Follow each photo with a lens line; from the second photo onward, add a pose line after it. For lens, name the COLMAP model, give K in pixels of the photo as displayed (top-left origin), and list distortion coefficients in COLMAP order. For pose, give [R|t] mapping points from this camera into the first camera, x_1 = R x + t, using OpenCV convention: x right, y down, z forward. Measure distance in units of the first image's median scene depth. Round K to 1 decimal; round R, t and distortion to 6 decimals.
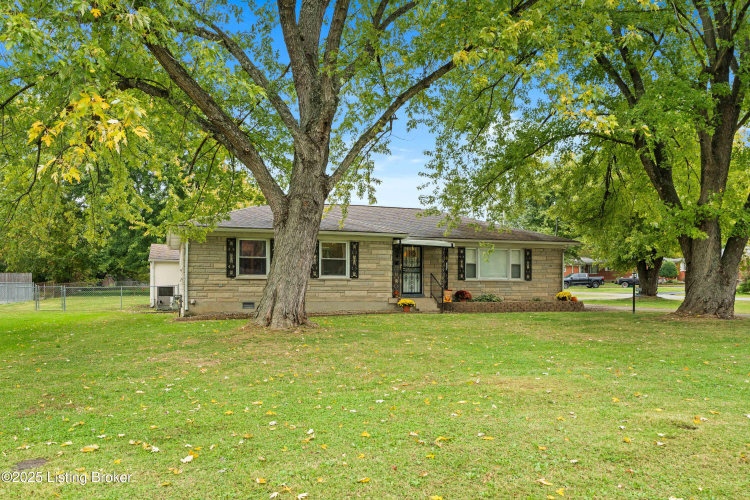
lens RADIAL K [[597.6, 0, 376.1], [0, 597.6, 251.7], [0, 0, 1]] dist [-0.007482, -0.004857]
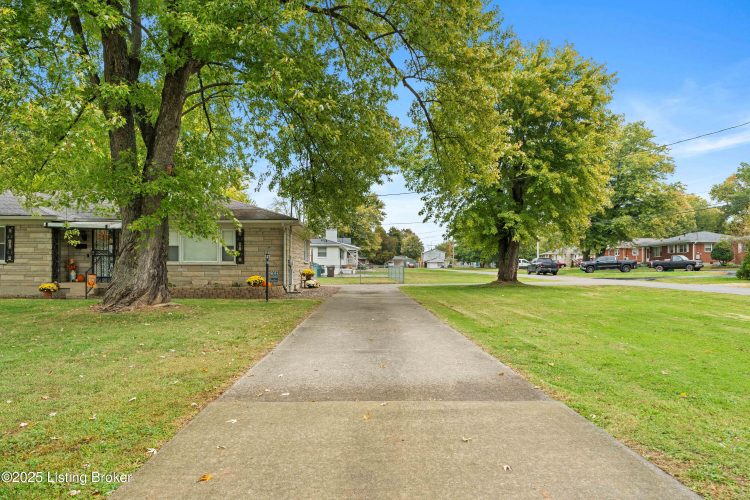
lens RADIAL K [[540.0, 0, 372.3], [0, 540.0, 252.8], [0, 0, 1]] dist [-0.003257, 0.004603]
pose [[0.949380, -0.012478, -0.313883, 0.742224], [0.019991, 0.999585, 0.020727, 0.019719], [0.313494, -0.025953, 0.949235, 0.302384]]
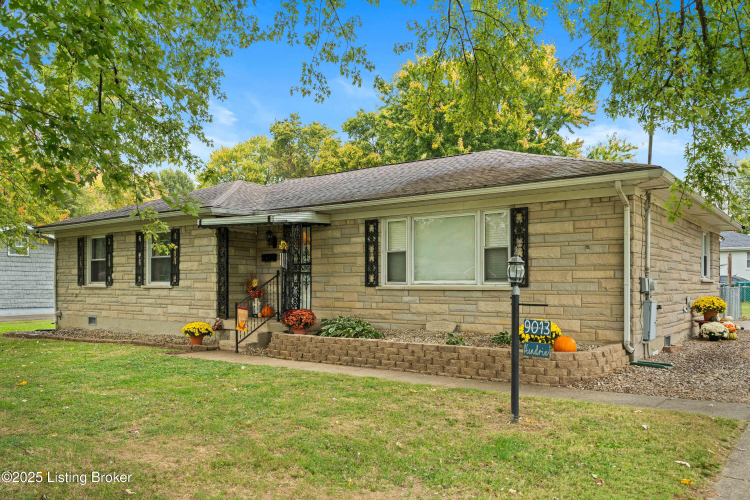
lens RADIAL K [[597.6, 0, 378.5], [0, 597.6, 277.0], [0, 0, 1]] dist [-0.007482, -0.004857]
pose [[0.556848, -0.014462, -0.830489, 0.558848], [0.048932, 0.998683, 0.015418, 0.032636], [0.829172, -0.049223, 0.556822, 0.745082]]
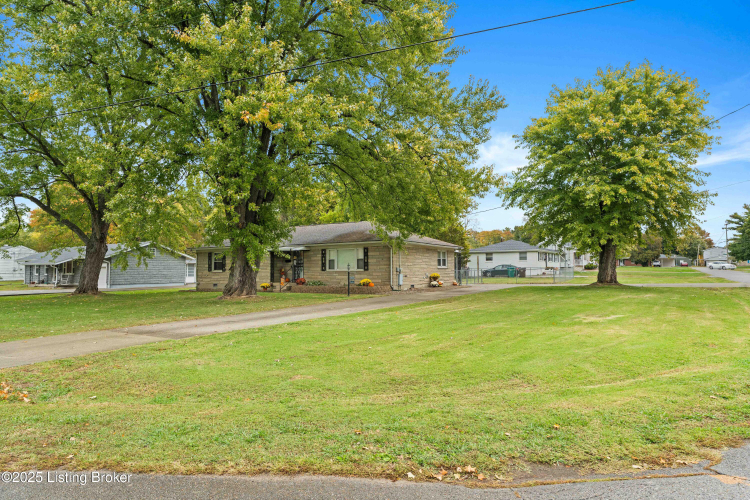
lens RADIAL K [[463.5, 0, 375.7], [0, 463.5, 249.2], [0, 0, 1]] dist [0.006373, 0.000476]
pose [[0.617114, -0.045258, -0.785571, 1.159992], [0.055260, 0.998372, -0.014107, 0.016622], [0.784931, -0.034705, 0.618610, 0.388823]]
